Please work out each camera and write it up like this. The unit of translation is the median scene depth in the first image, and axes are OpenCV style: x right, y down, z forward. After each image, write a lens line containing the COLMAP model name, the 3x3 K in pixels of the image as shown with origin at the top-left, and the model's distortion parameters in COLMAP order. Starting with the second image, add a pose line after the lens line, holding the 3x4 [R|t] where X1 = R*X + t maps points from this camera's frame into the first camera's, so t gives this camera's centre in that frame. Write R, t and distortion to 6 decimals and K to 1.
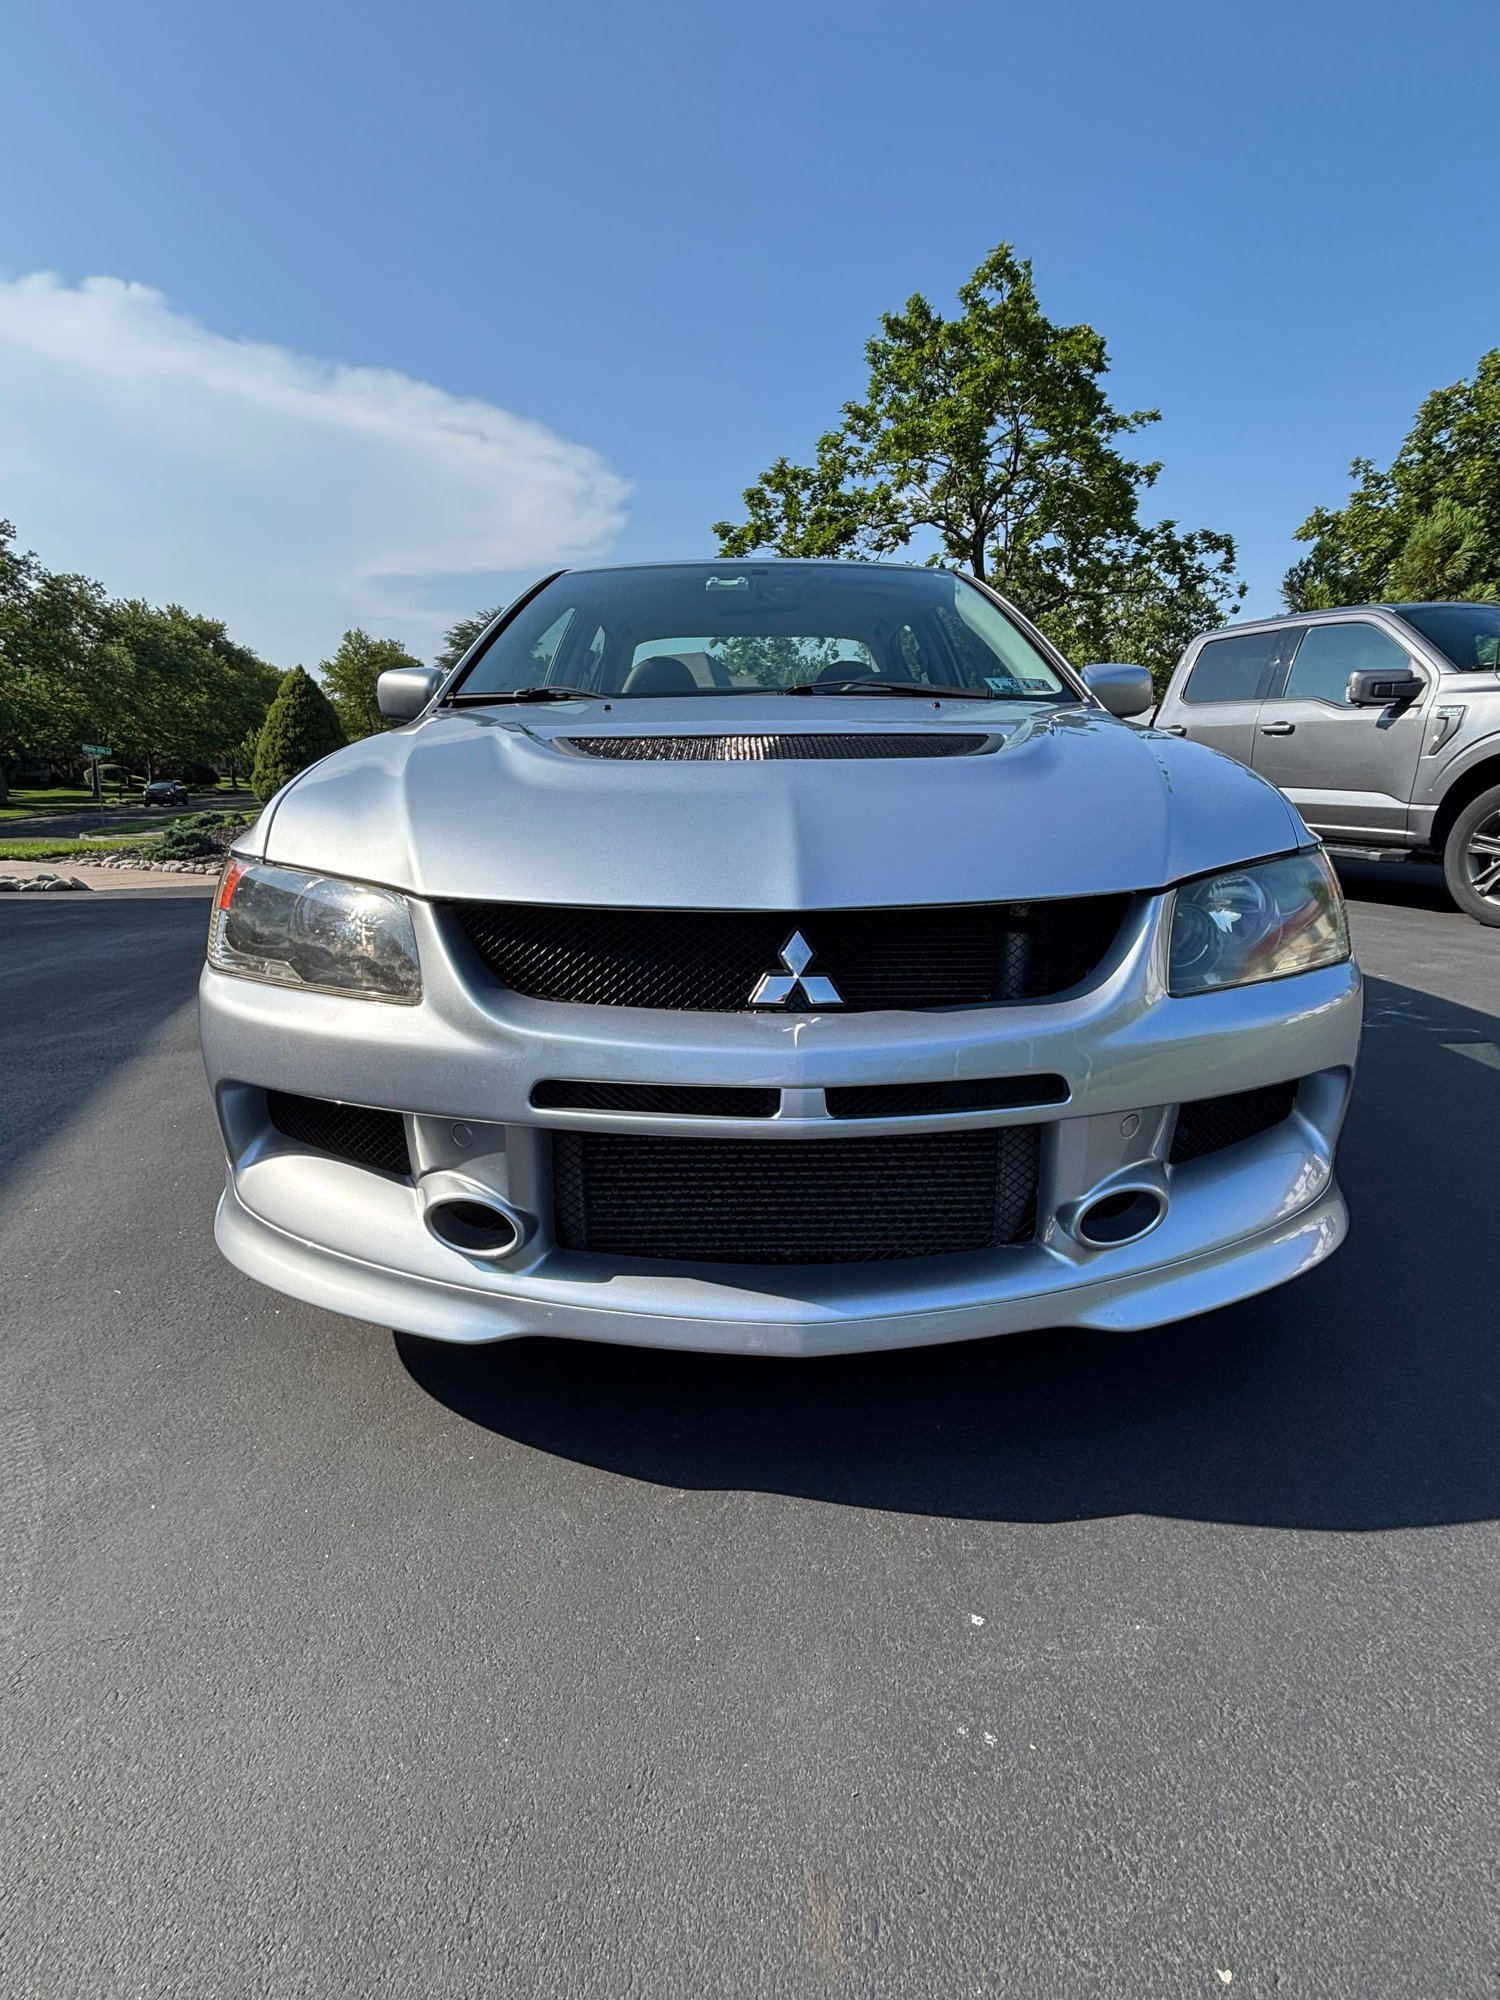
lens RADIAL K [[954.3, 0, 750.0], [0, 954.3, 990.6], [0, 0, 1]] dist [0.000236, 0.006520]
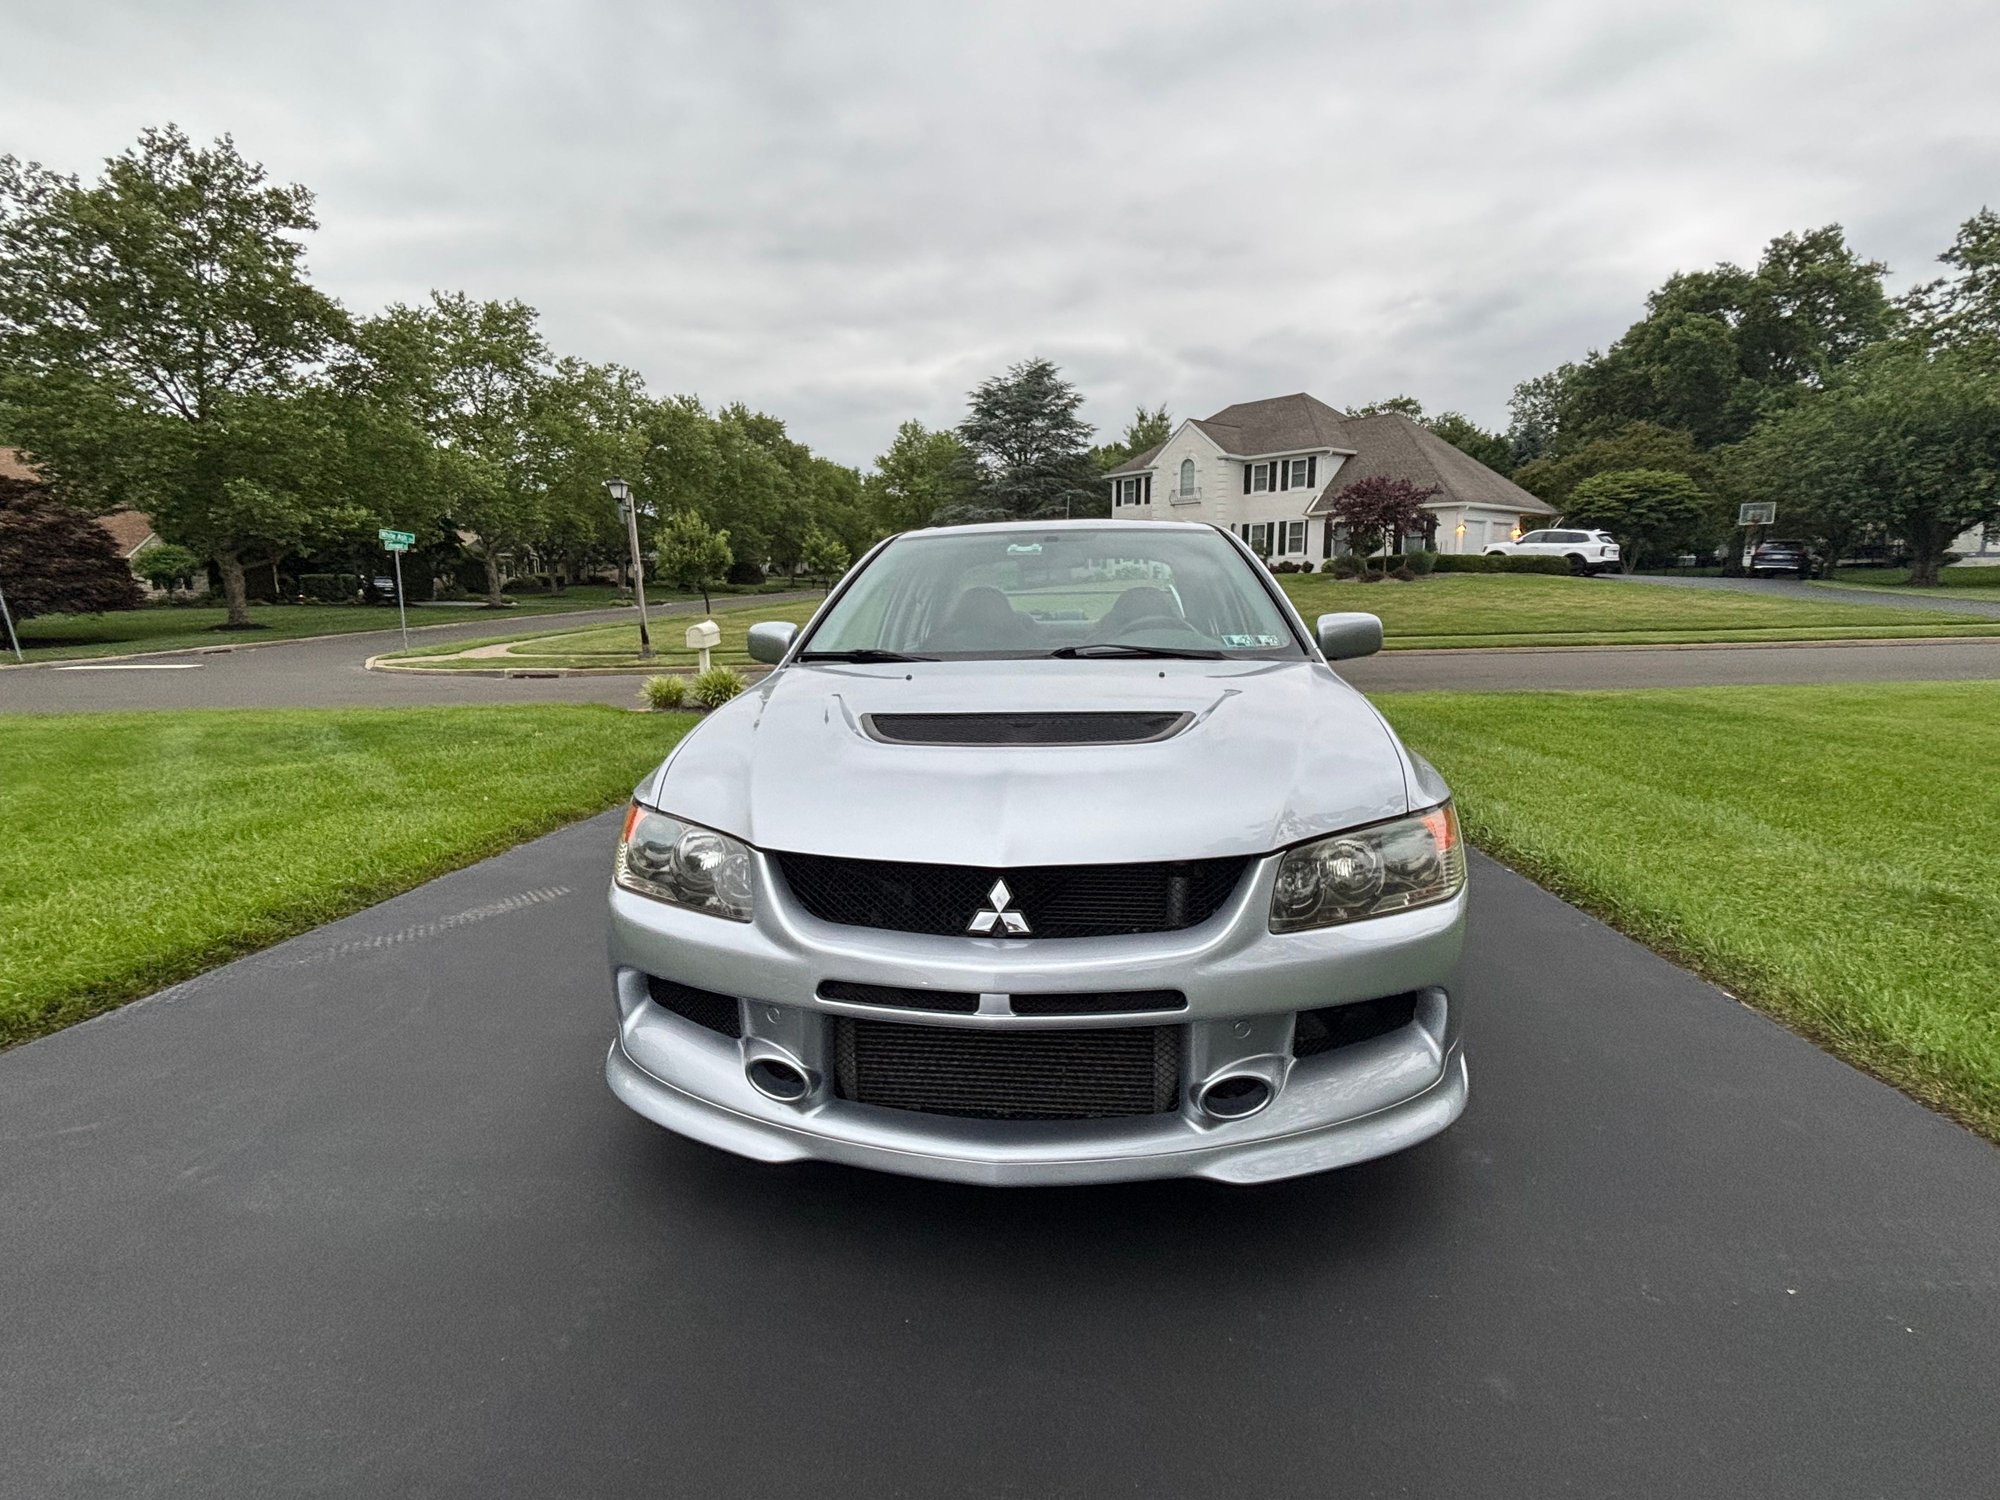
lens RADIAL K [[954.3, 0, 982.6], [0, 954.3, 740.4], [0, 0, 1]] dist [0.000236, 0.006520]
pose [[0.990613, 0.001798, -0.136683, 0.179909], [-0.016611, 0.994086, -0.107314, -0.096704], [0.135682, 0.108577, 0.984785, -0.375012]]
